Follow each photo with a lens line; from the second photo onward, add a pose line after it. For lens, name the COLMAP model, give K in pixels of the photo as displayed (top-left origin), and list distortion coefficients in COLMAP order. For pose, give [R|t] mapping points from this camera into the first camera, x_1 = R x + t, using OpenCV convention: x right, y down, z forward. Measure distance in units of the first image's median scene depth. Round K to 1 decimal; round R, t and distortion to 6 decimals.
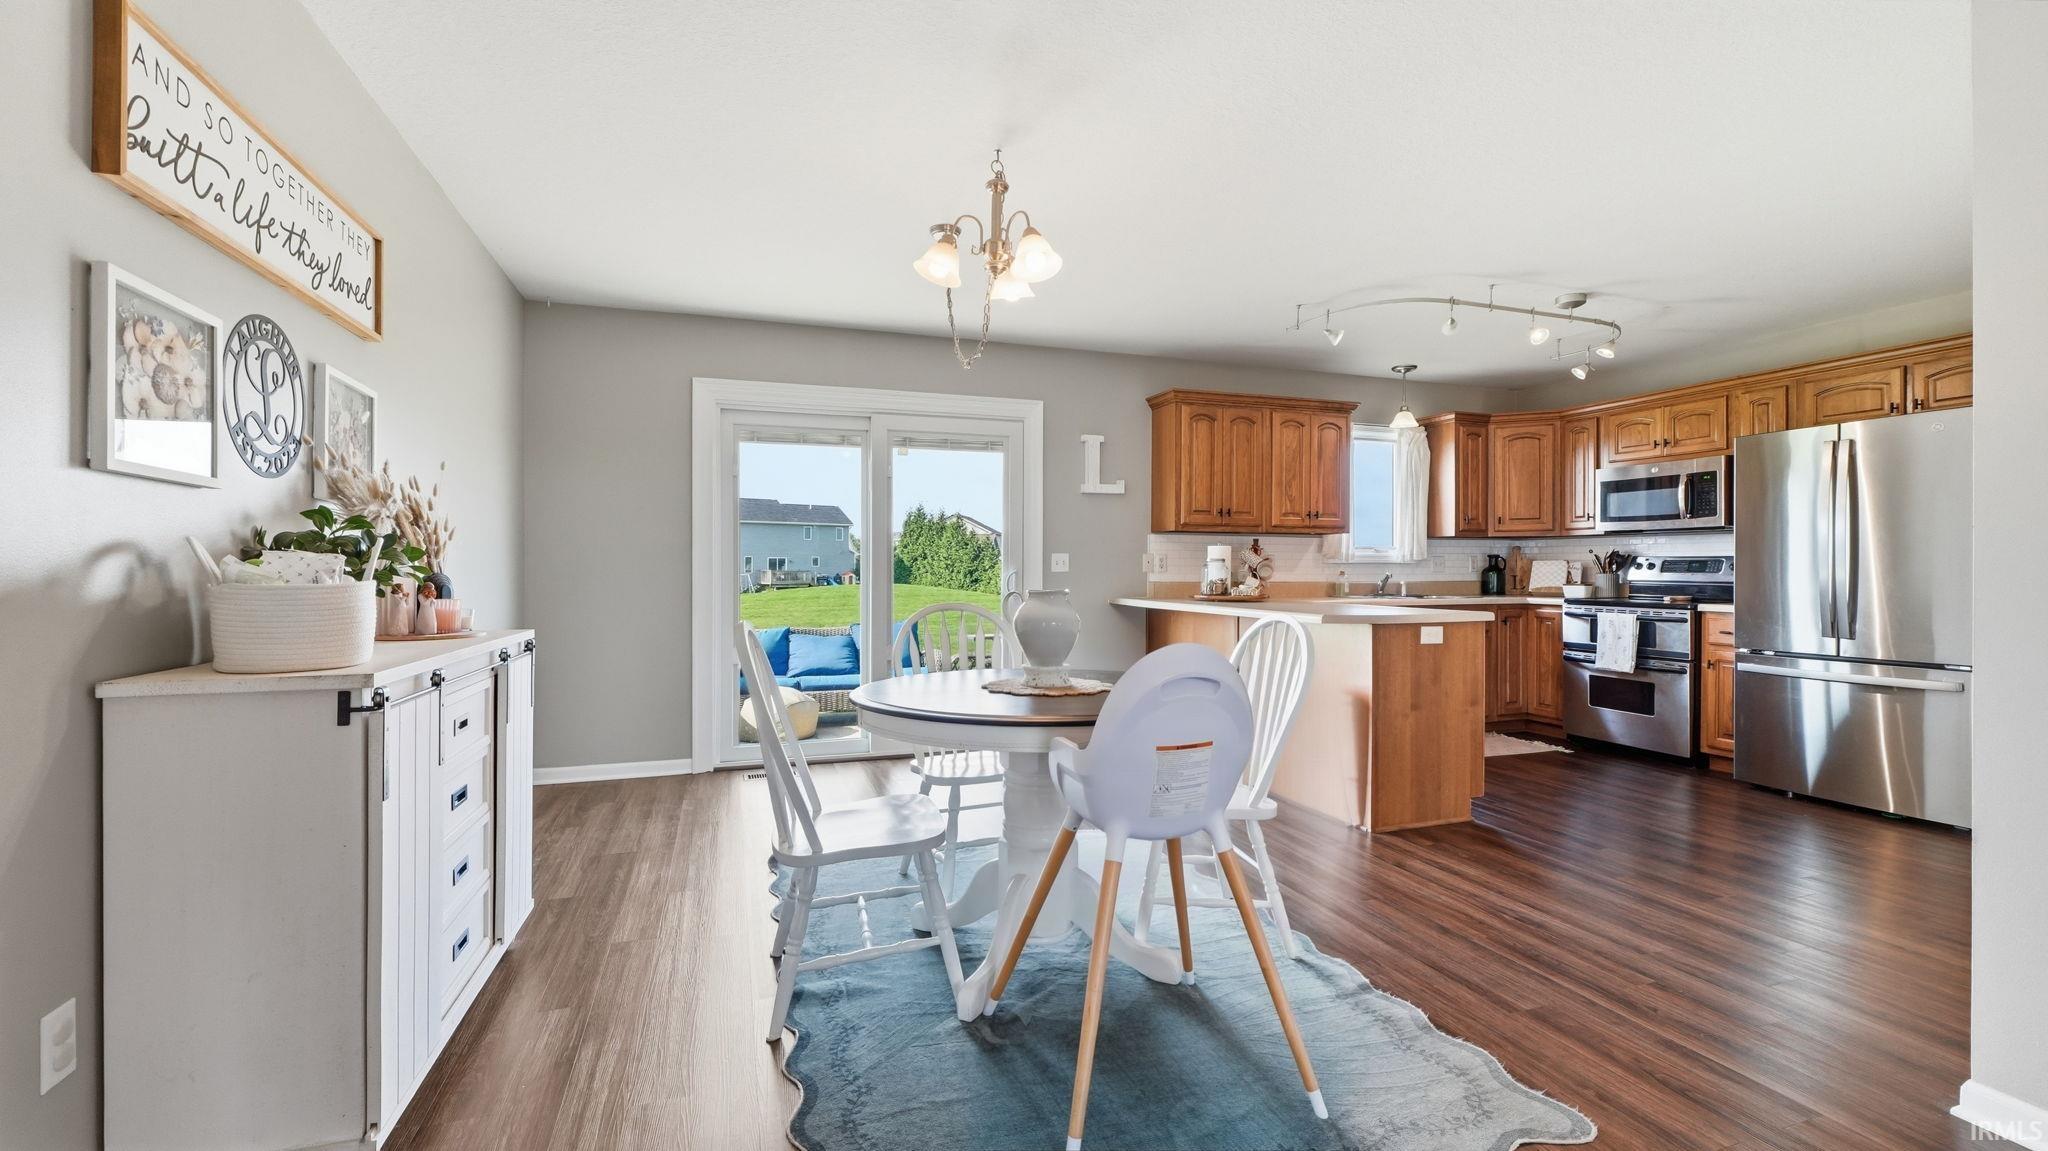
lens RADIAL K [[853.2, 0, 1028.5], [0, 853.2, 557.1], [0, 0, 1]] dist [-0.003790, -0.000177]
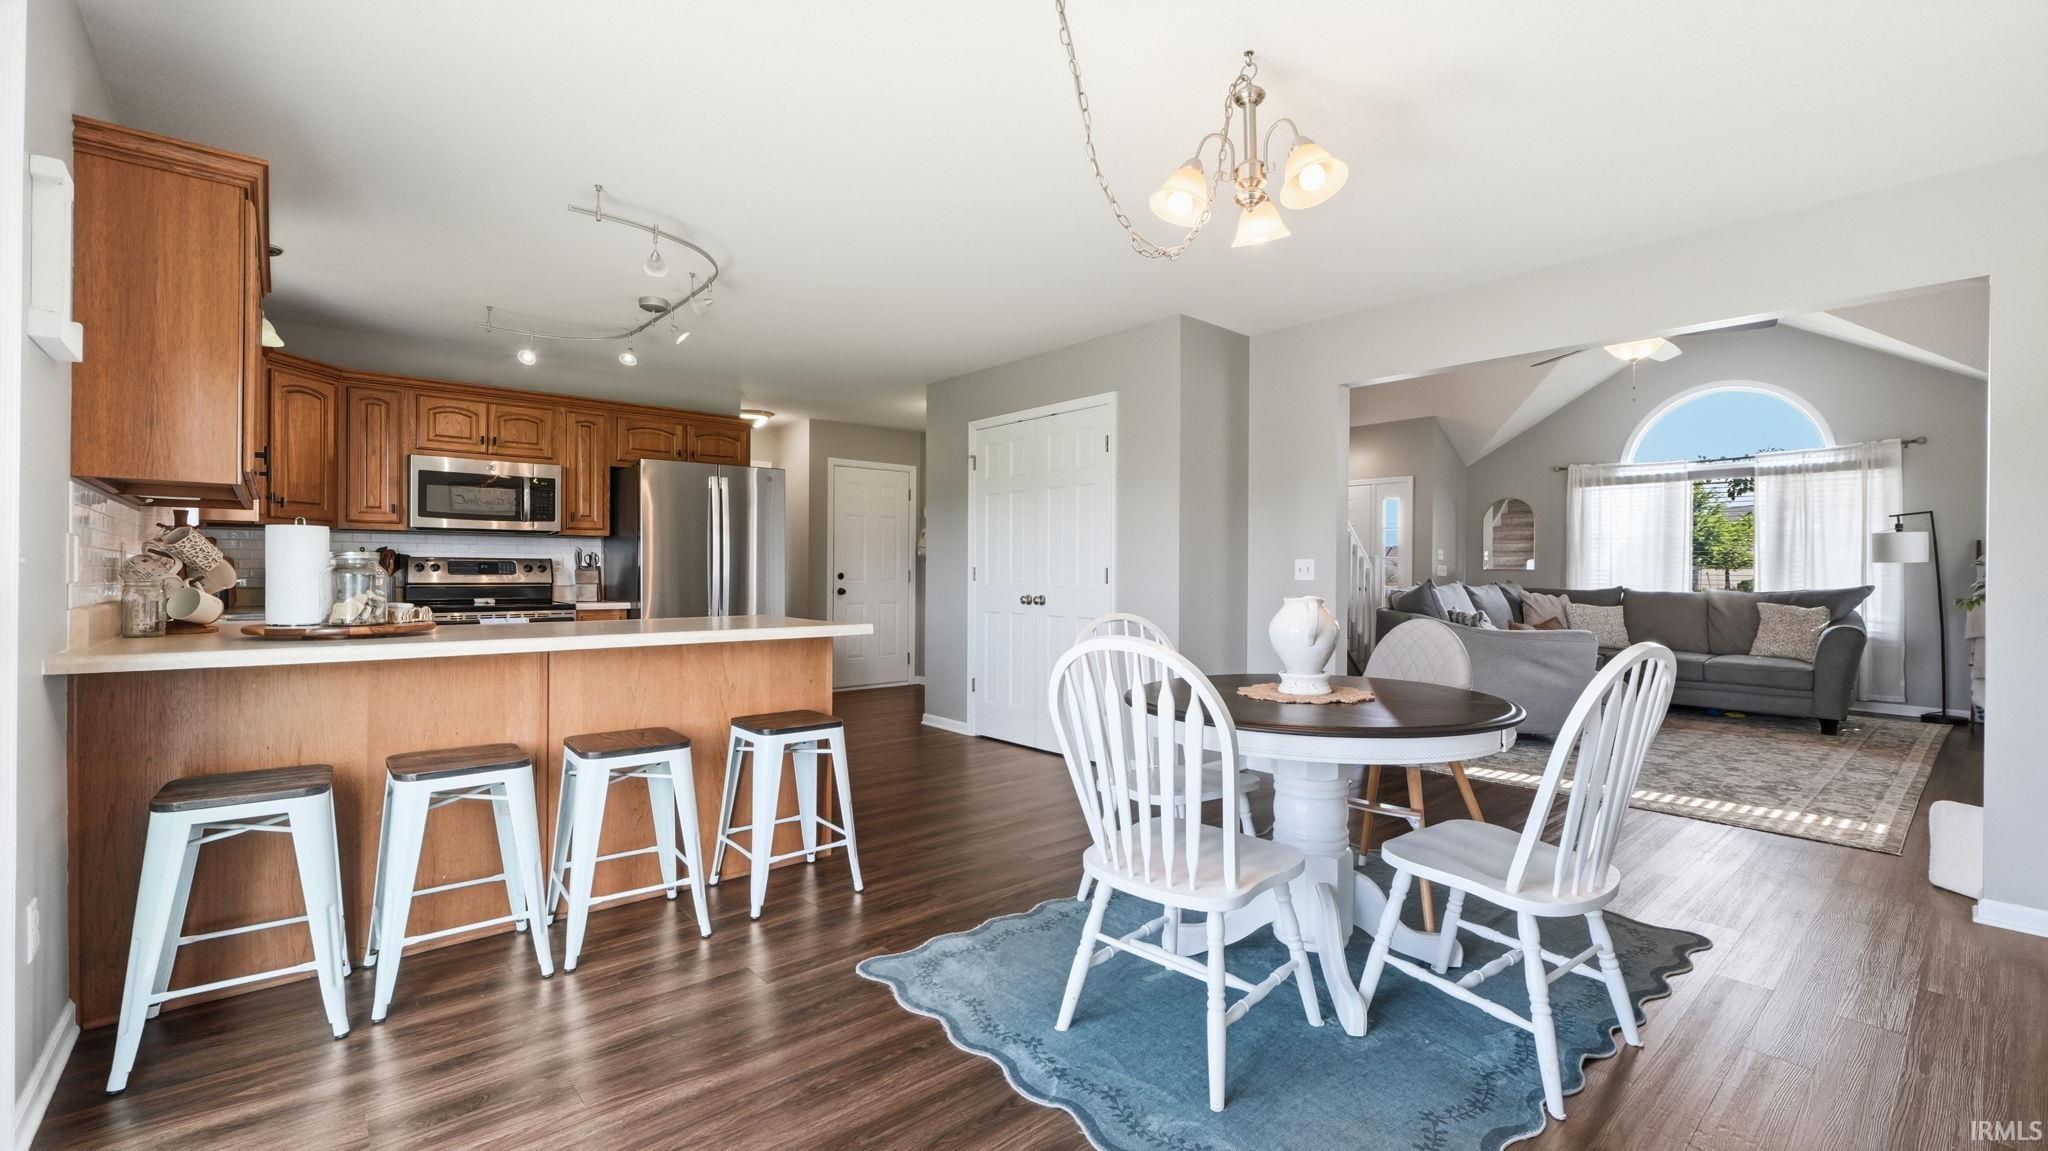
lens RADIAL K [[853.2, 0, 1027.6], [0, 853.2, 573.2], [0, 0, 1]] dist [-0.003790, -0.000177]
pose [[-0.372819, -0.008666, 0.927864, -1.006716], [-0.013235, 0.999904, 0.004021, 0.013282], [-0.927810, -0.010781, -0.372898, 2.035899]]
